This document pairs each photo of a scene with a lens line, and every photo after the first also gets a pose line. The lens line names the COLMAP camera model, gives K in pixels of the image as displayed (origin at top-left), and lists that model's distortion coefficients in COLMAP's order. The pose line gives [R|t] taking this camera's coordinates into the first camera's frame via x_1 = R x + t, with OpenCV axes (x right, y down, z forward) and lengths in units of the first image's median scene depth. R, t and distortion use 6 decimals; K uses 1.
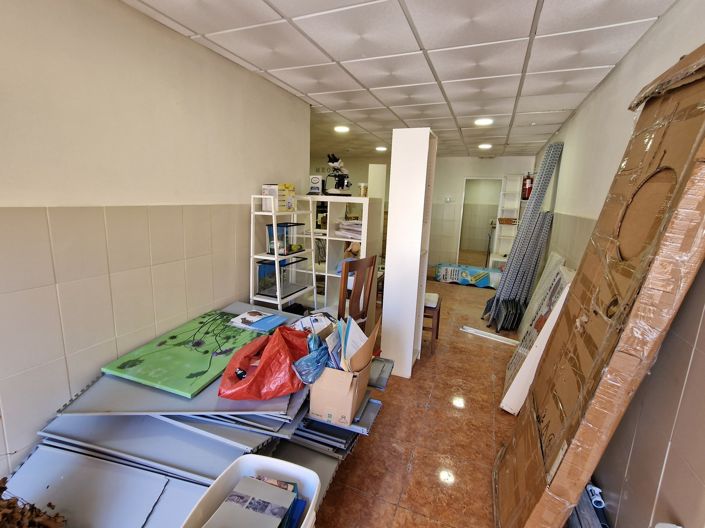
lens RADIAL K [[334.8, 0, 347.5], [0, 334.8, 263.2], [0, 0, 1]] dist [0.000243, 0.000037]
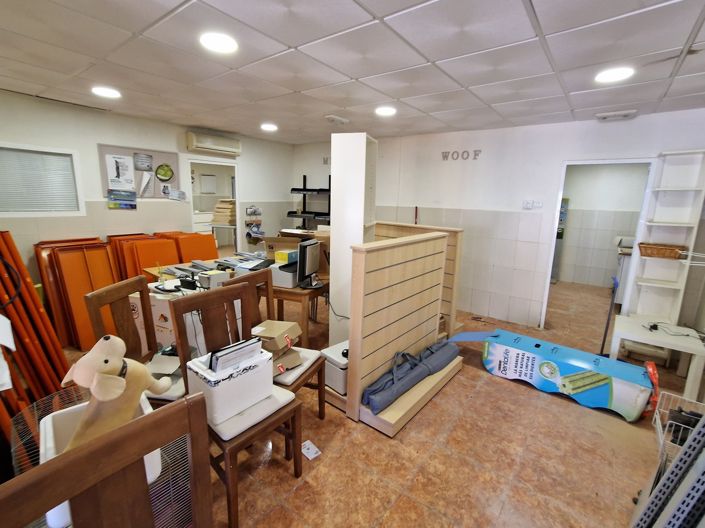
lens RADIAL K [[334.8, 0, 347.5], [0, 334.8, 263.2], [0, 0, 1]] dist [0.000243, 0.000037]
pose [[0.961858, 0.040469, -0.270541, 0.184320], [-0.046479, 0.998794, -0.015843, -0.079947], [0.269573, 0.027814, 0.962578, 0.435953]]
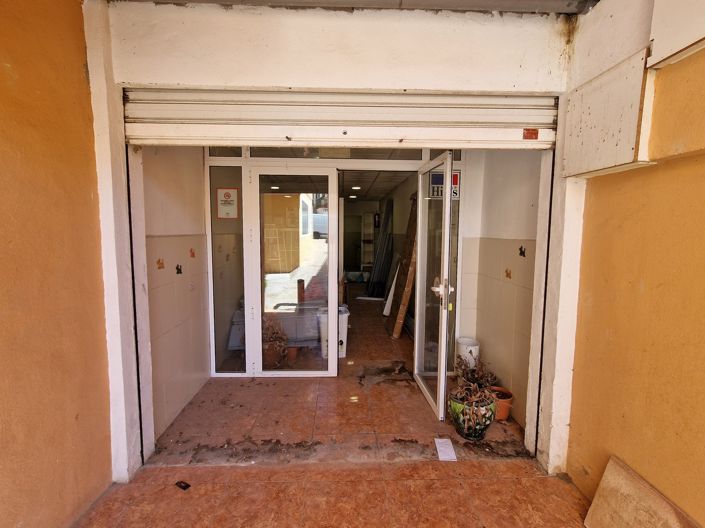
lens RADIAL K [[334.8, 0, 347.5], [0, 334.8, 263.2], [0, 0, 1]] dist [0.000243, 0.000037]
pose [[0.913675, -0.066247, 0.401011, -0.254116], [0.099992, 0.992941, -0.063791, 0.068259], [-0.393955, 0.098382, 0.913849, -0.400540]]
